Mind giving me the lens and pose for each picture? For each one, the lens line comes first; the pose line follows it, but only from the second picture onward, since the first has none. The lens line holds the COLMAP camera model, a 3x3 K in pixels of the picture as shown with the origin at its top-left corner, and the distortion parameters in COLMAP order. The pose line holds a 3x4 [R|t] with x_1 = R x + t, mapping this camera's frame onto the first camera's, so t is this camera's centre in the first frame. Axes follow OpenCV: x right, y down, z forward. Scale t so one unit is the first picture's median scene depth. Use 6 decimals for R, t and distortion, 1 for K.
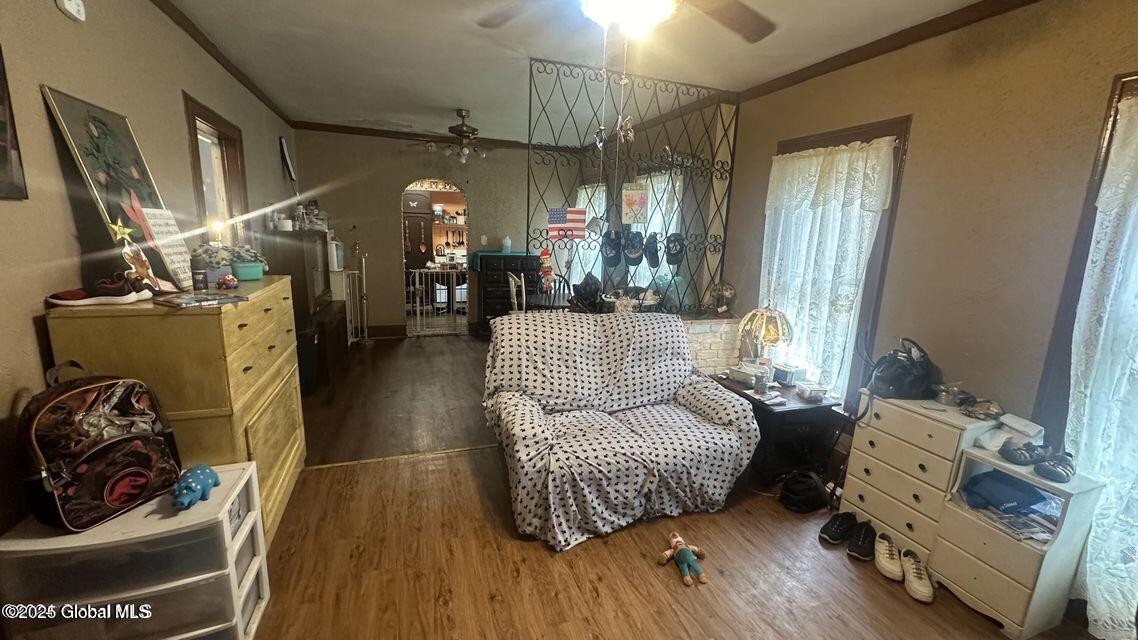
lens RADIAL K [[449.0, 0, 568.6], [0, 449.0, 318.3], [0, 0, 1]] dist [-0.000048, 0.000000]
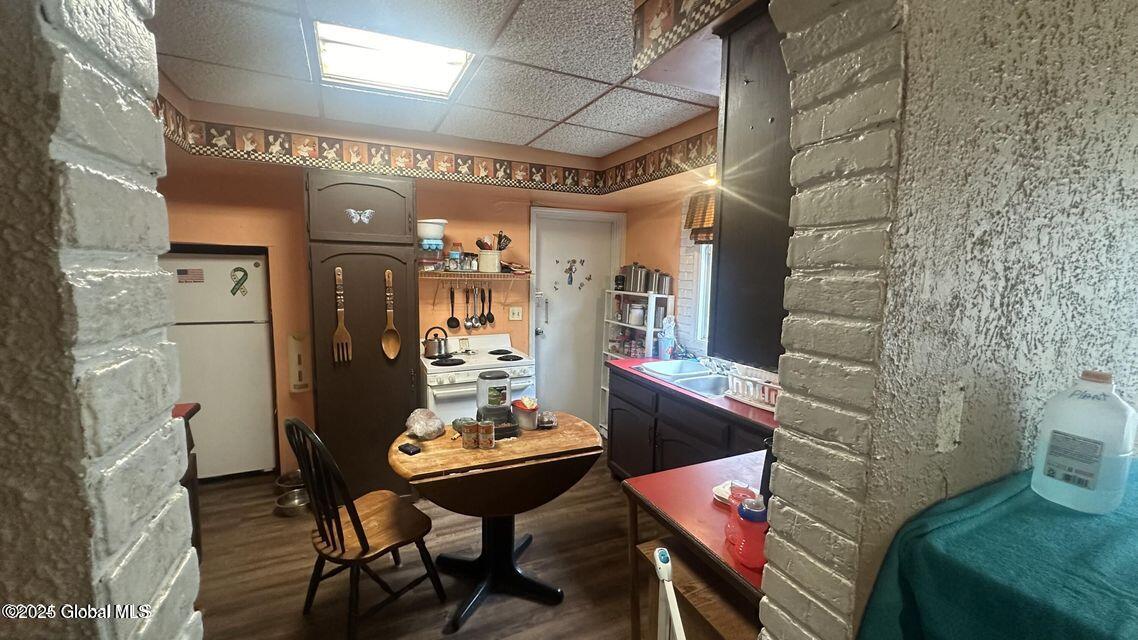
lens RADIAL K [[449.0, 0, 568.0], [0, 449.0, 320.1], [0, 0, 1]] dist [-0.000048, 0.000000]
pose [[0.996269, -0.026710, 0.082068, -0.206852], [0.033321, 0.996216, -0.080270, -0.136195], [-0.079614, 0.082705, 0.993389, 0.617882]]
